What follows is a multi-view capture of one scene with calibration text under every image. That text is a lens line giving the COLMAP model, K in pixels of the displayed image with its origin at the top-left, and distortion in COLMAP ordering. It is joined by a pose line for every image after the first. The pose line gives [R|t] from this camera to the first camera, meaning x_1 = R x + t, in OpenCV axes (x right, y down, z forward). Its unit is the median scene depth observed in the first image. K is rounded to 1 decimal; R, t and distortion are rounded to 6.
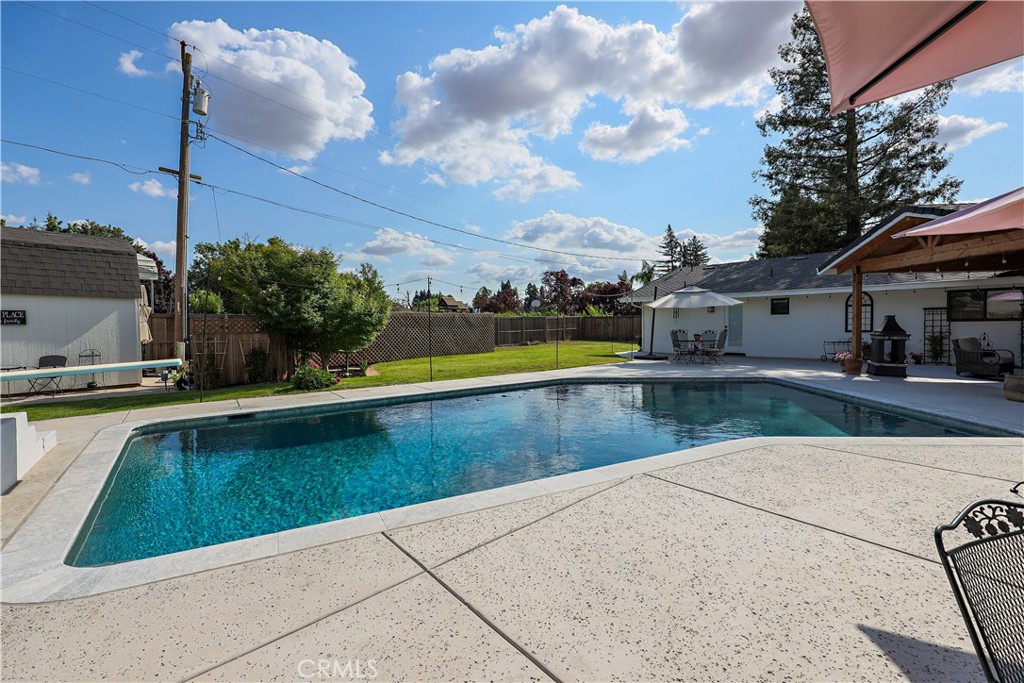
lens RADIAL K [[443.7, 0, 515.1], [0, 443.7, 342.0], [0, 0, 1]] dist [-0.000240, -0.000018]
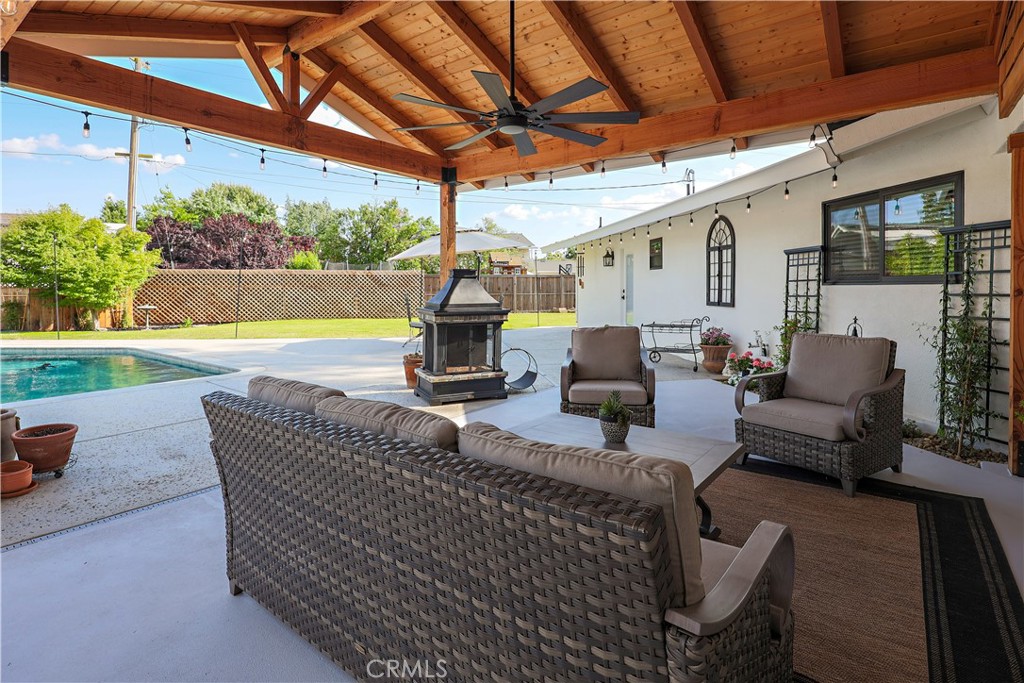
lens RADIAL K [[515.4, 0, 504.3], [0, 515.4, 291.2], [0, 0, 1]] dist [0.004040, 0.003041]
pose [[0.827658, 0.016132, -0.561001, 0.989182], [-0.031783, 0.999330, -0.018154, -0.023706], [0.560332, 0.032855, 0.827616, 0.484603]]
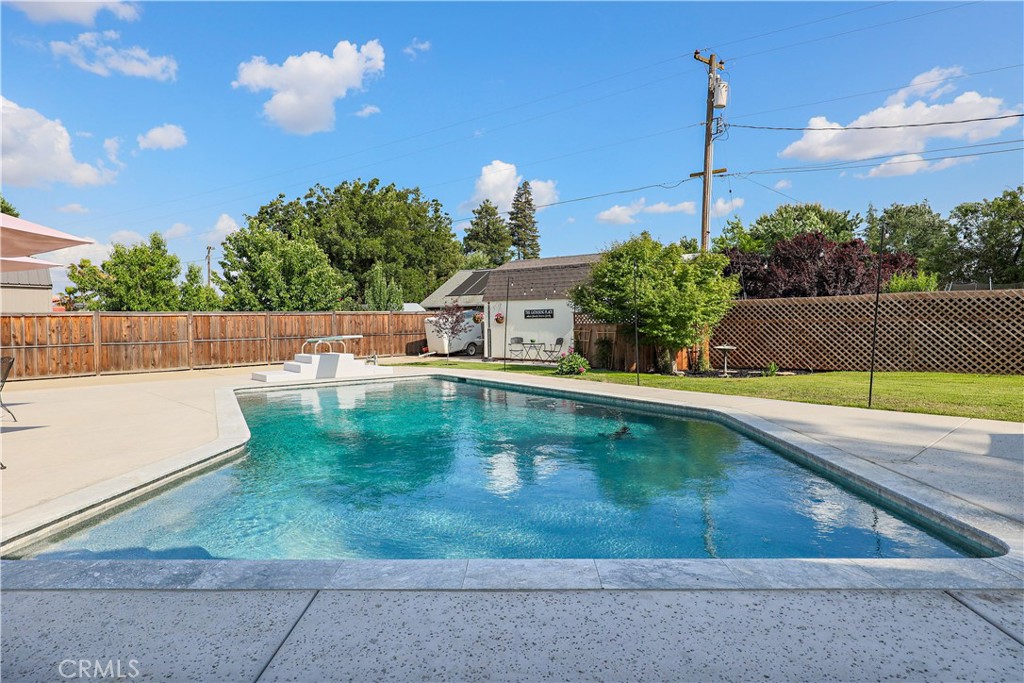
lens RADIAL K [[558.4, 0, 509.2], [0, 558.4, 333.2], [0, 0, 1]] dist [0.008159, -0.002768]
pose [[0.022592, 0.026135, -0.999403, 0.658802], [-0.027841, 0.999287, 0.025503, -0.023847], [0.999357, 0.027249, 0.023304, 0.587964]]
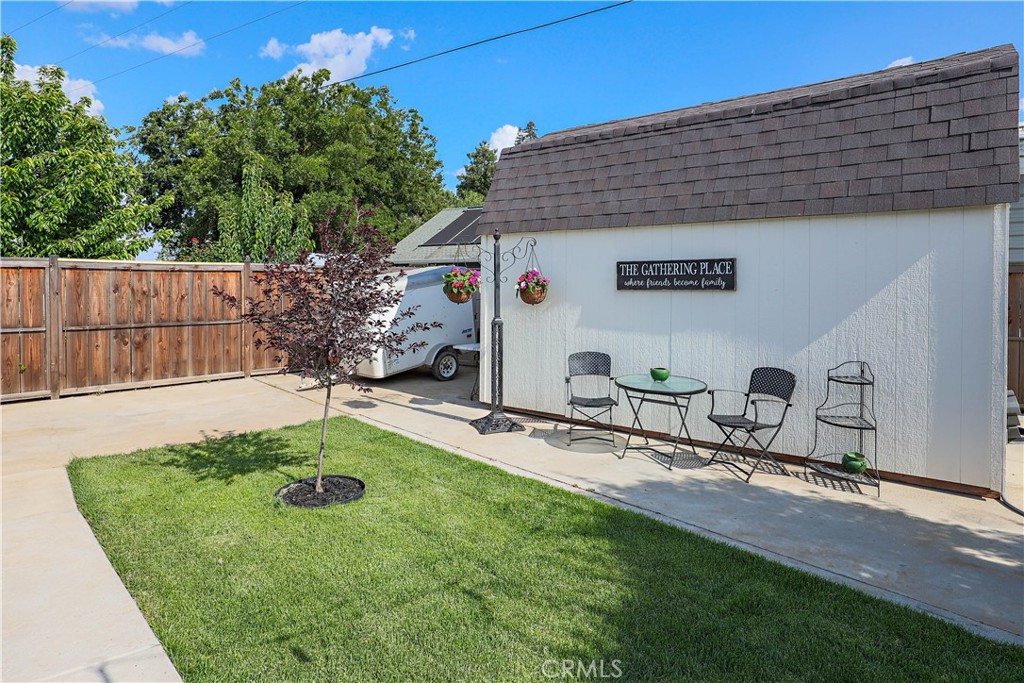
lens RADIAL K [[558.4, 0, 514.2], [0, 558.4, 299.0], [0, 0, 1]] dist [0.008159, -0.002768]
pose [[0.040477, 0.030610, -0.998711, -0.415979], [-0.043604, 0.998633, 0.028841, -0.027759], [0.998229, 0.042380, 0.041756, 0.561771]]
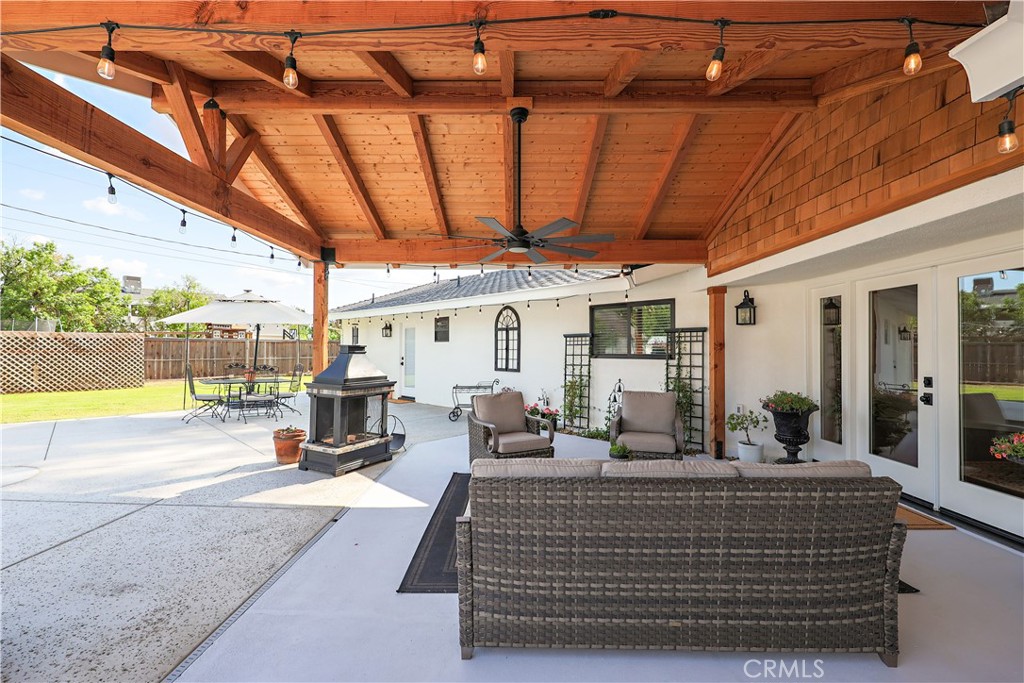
lens RADIAL K [[443.7, 0, 509.1], [0, 443.7, 343.7], [0, 0, 1]] dist [-0.000240, -0.000018]
pose [[0.998814, 0.016991, 0.045633, 0.832789], [-0.014571, 0.998496, -0.052853, -0.031762], [-0.046462, 0.052126, 0.997559, 0.412145]]
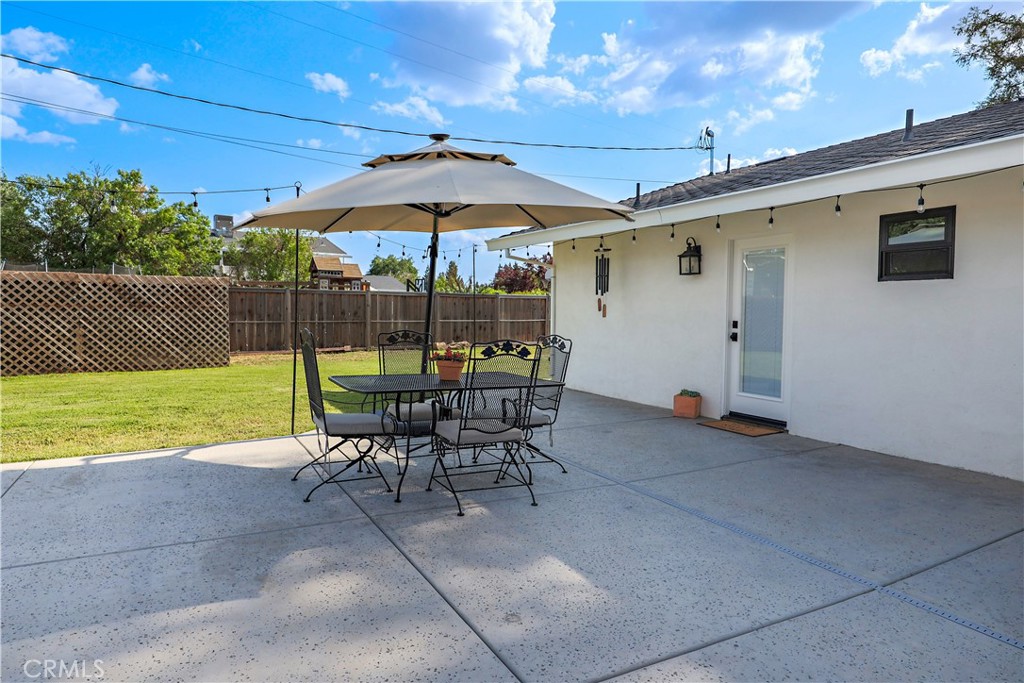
lens RADIAL K [[592.2, 0, 503.3], [0, 592.2, 334.5], [0, 0, 1]] dist [-0.000136, -0.000034]
pose [[0.974272, 0.031957, -0.223100, 0.566788], [-0.031828, 0.999485, 0.004176, -0.033459], [0.223118, 0.003033, 0.974787, 0.798945]]
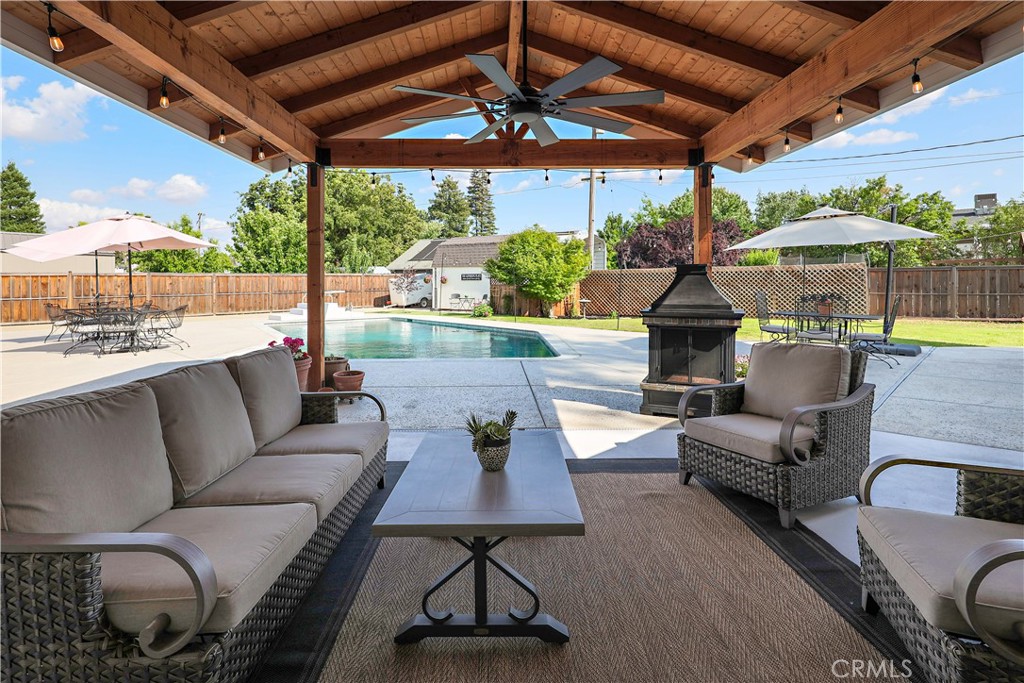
lens RADIAL K [[515.4, 0, 502.9], [0, 515.4, 280.2], [0, 0, 1]] dist [0.004040, 0.003041]
pose [[0.080547, 0.003301, -0.996745, 1.083673], [-0.037796, 0.999285, 0.000255, -0.032616], [0.996034, 0.037652, 0.080614, 0.664231]]
